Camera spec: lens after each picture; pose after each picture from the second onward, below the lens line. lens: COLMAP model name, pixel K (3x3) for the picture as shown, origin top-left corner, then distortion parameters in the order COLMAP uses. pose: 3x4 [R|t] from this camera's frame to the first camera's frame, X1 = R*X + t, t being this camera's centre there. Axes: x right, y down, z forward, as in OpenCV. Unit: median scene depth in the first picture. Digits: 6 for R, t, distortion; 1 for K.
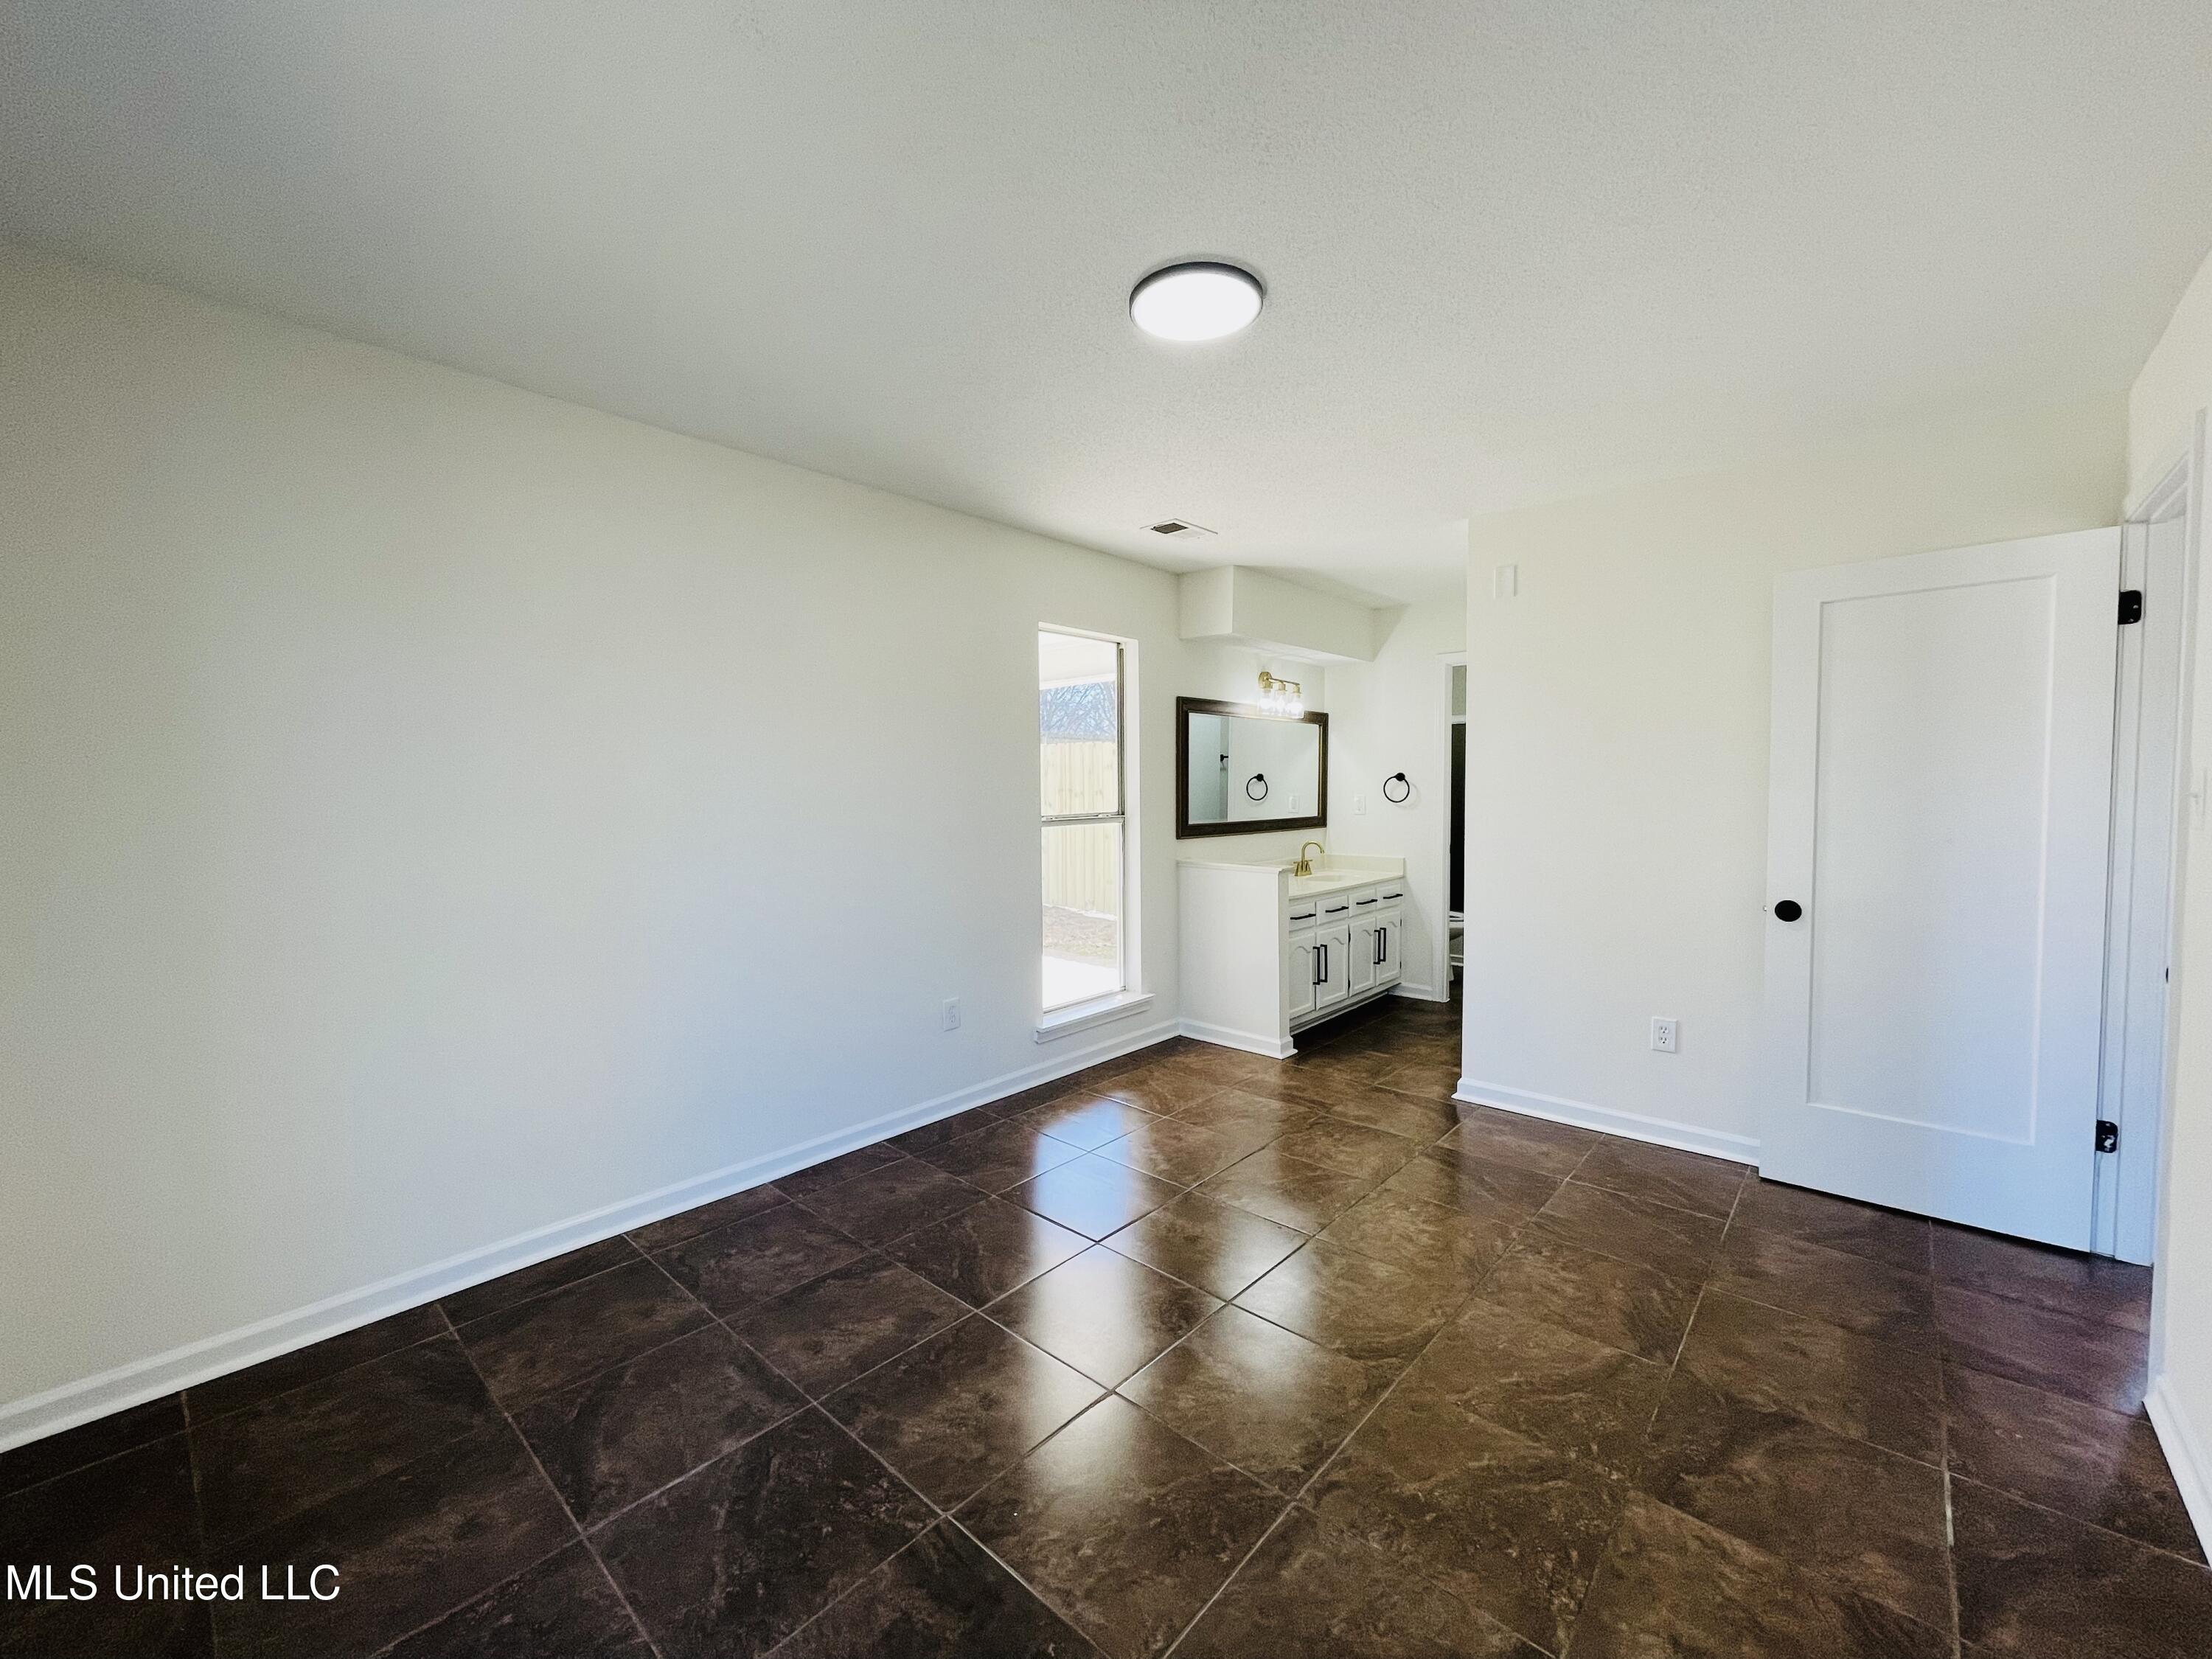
lens RADIAL K [[891.2, 0, 1106.0], [0, 891.2, 829.5], [0, 0, 1]] dist [-0.004488, -0.000123]
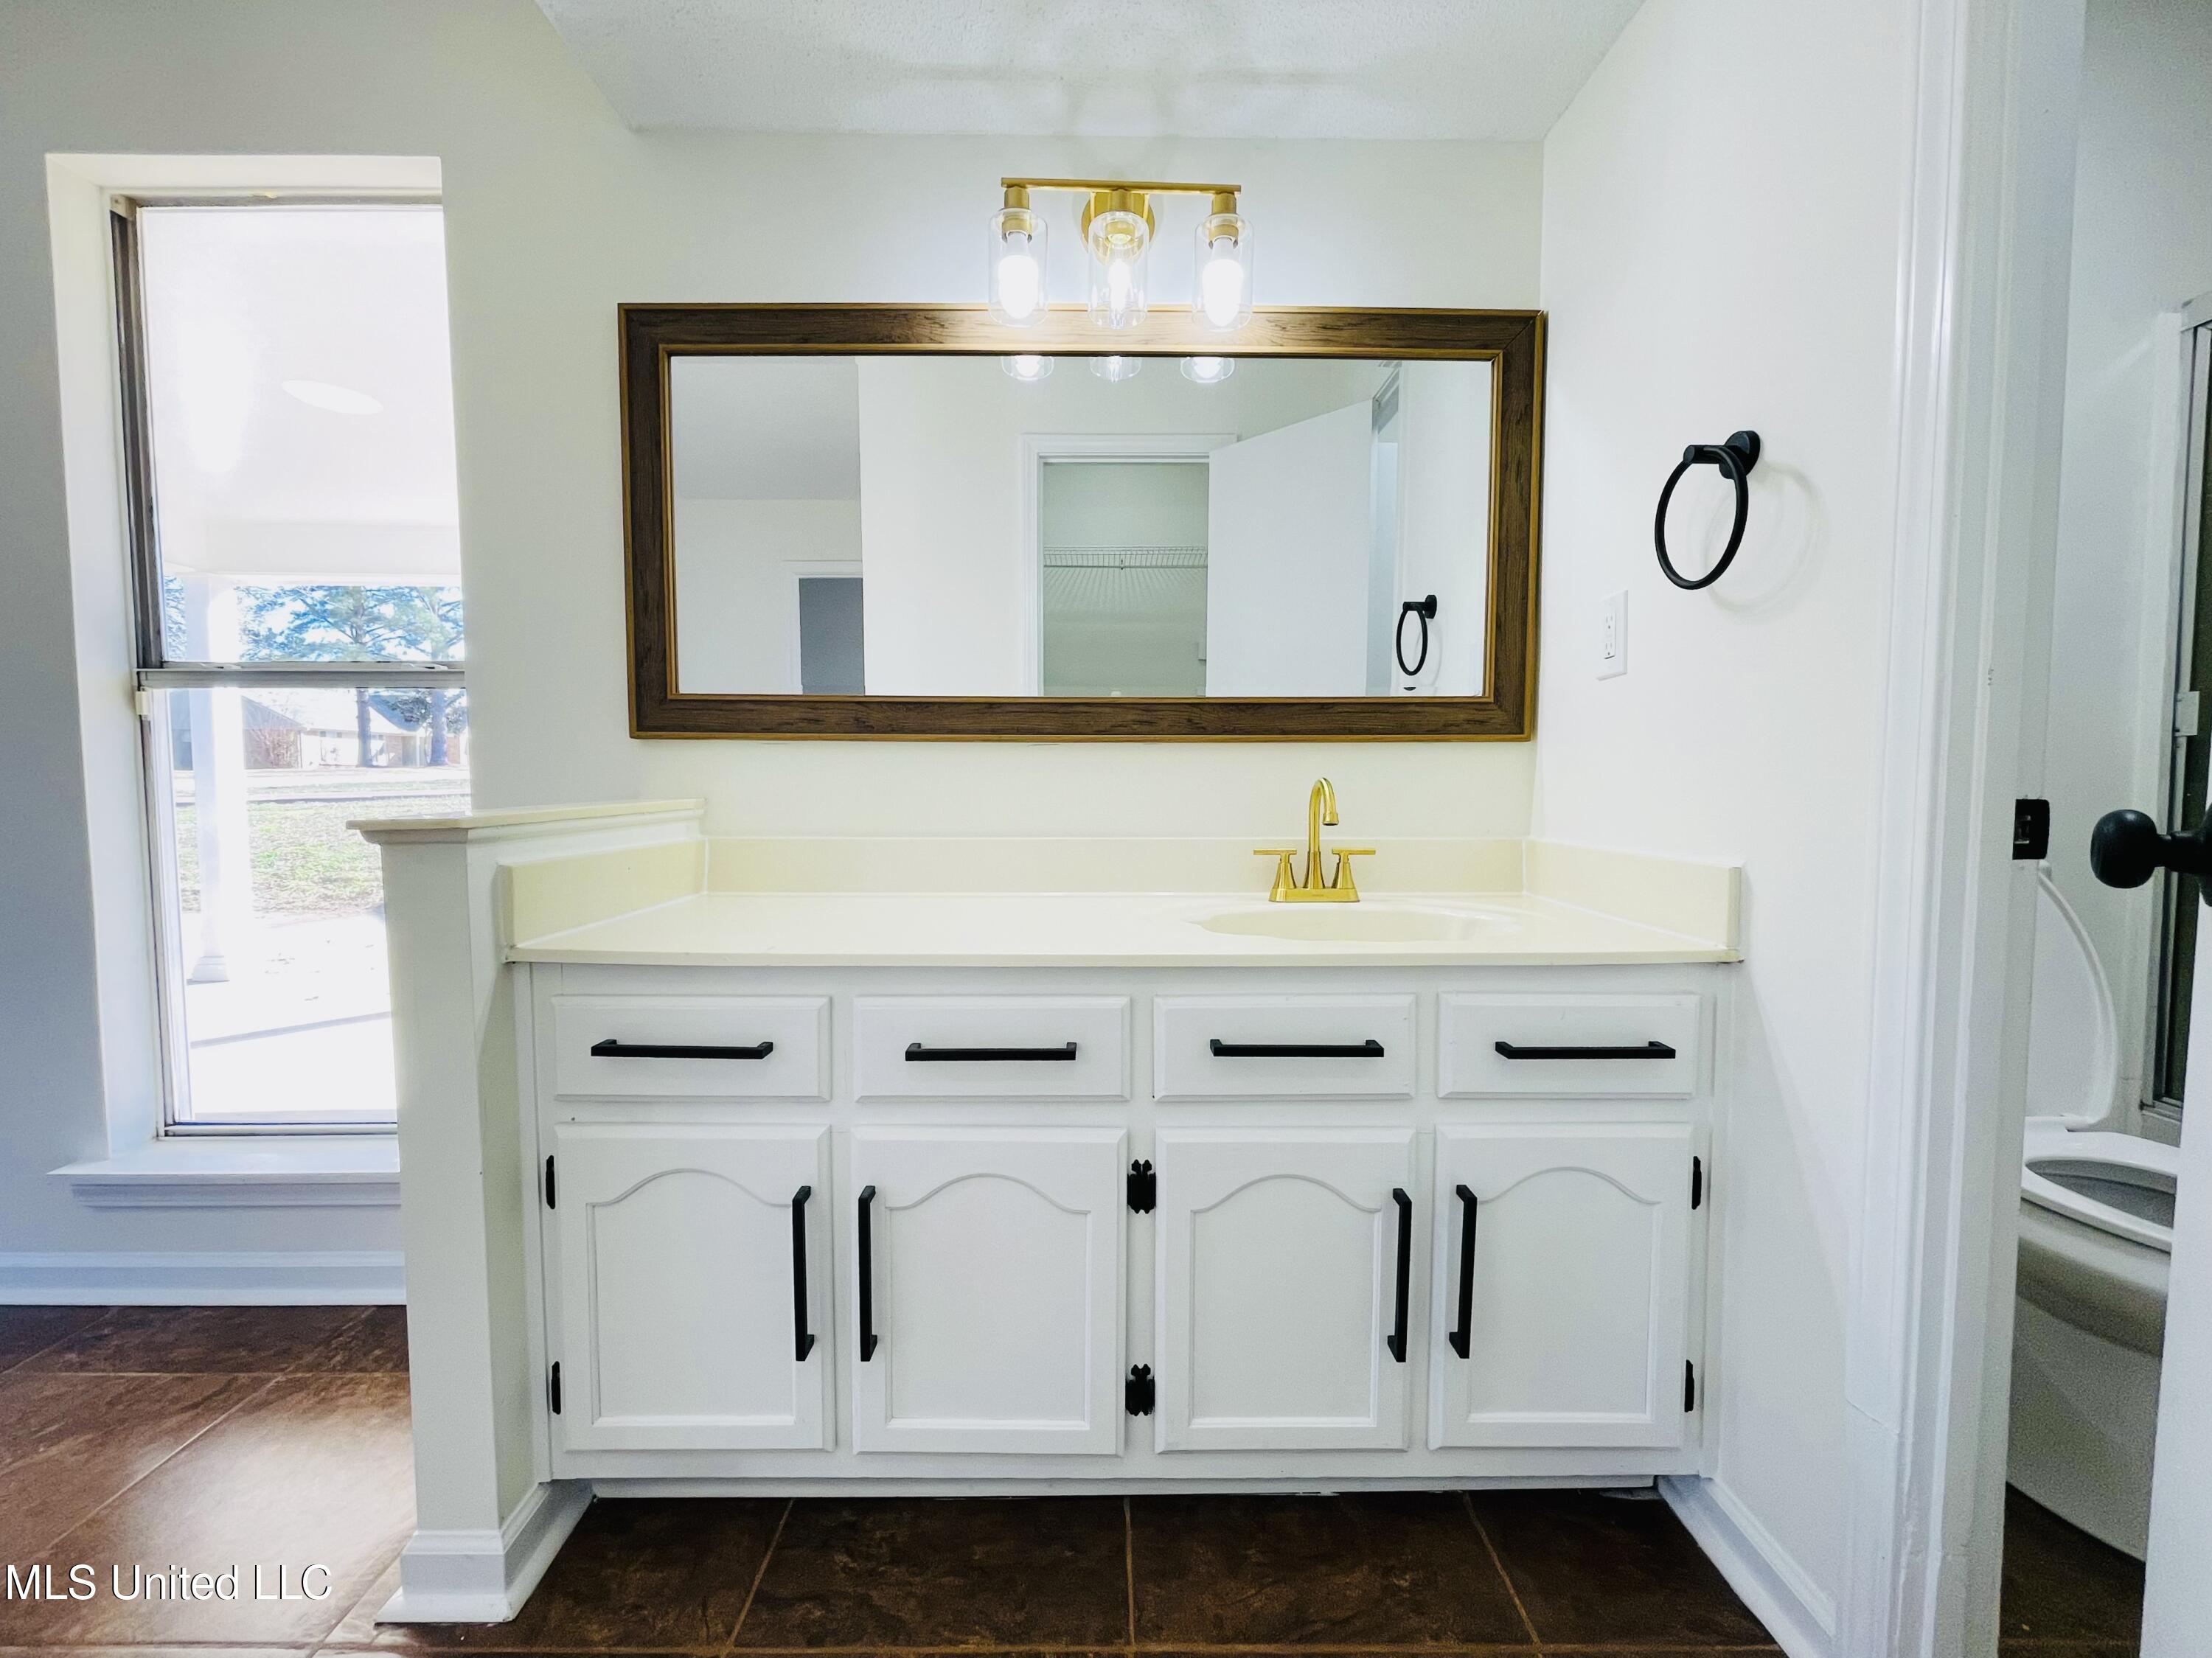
lens RADIAL K [[890.1, 0, 1100.1], [0, 890.1, 831.8], [0, 0, 1]] dist [-0.002610, 0.000510]
pose [[0.669574, 0.050312, -0.741040, 0.632351], [-0.044113, 0.998636, 0.027942, 0.040525], [0.741435, 0.013981, 0.670880, 1.259205]]
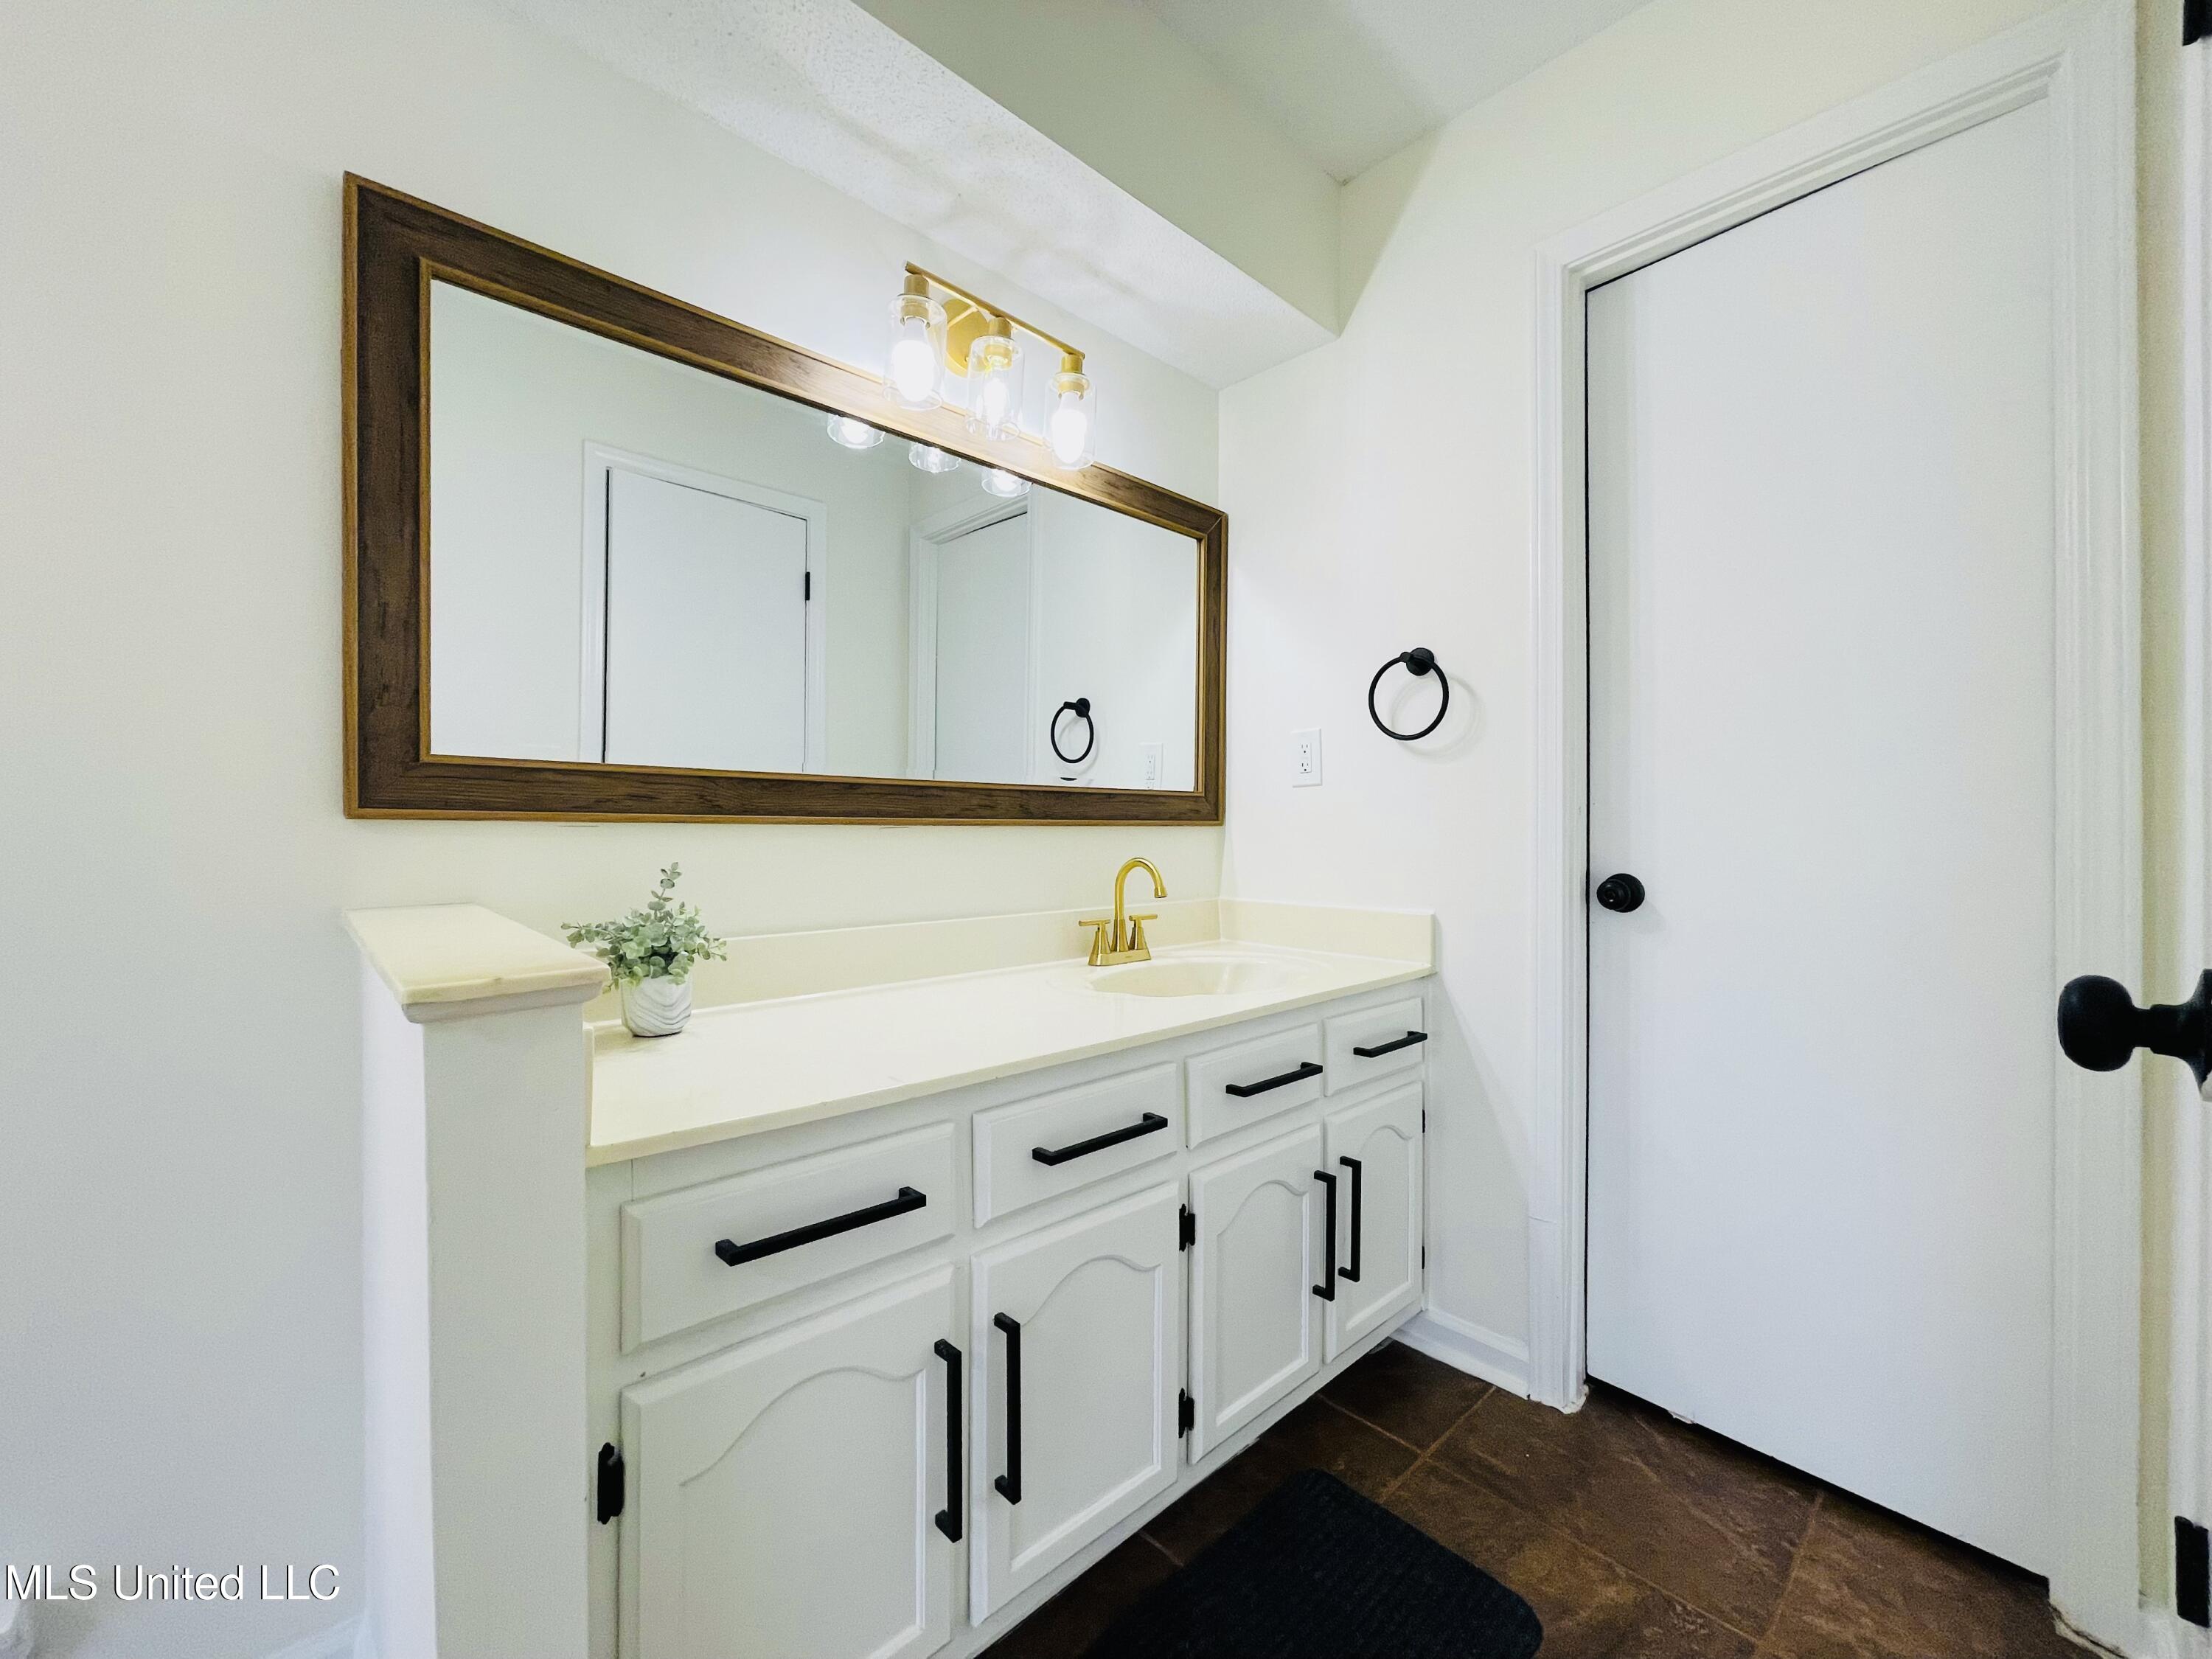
lens RADIAL K [[890.1, 0, 1100.1], [0, 890.1, 832.3], [0, 0, 1]] dist [-0.002610, 0.000510]
pose [[0.995637, 0.010591, -0.092711, 0.404149], [-0.014841, 0.998864, -0.045277, 0.030252], [0.092126, 0.046455, 0.994663, 1.107396]]
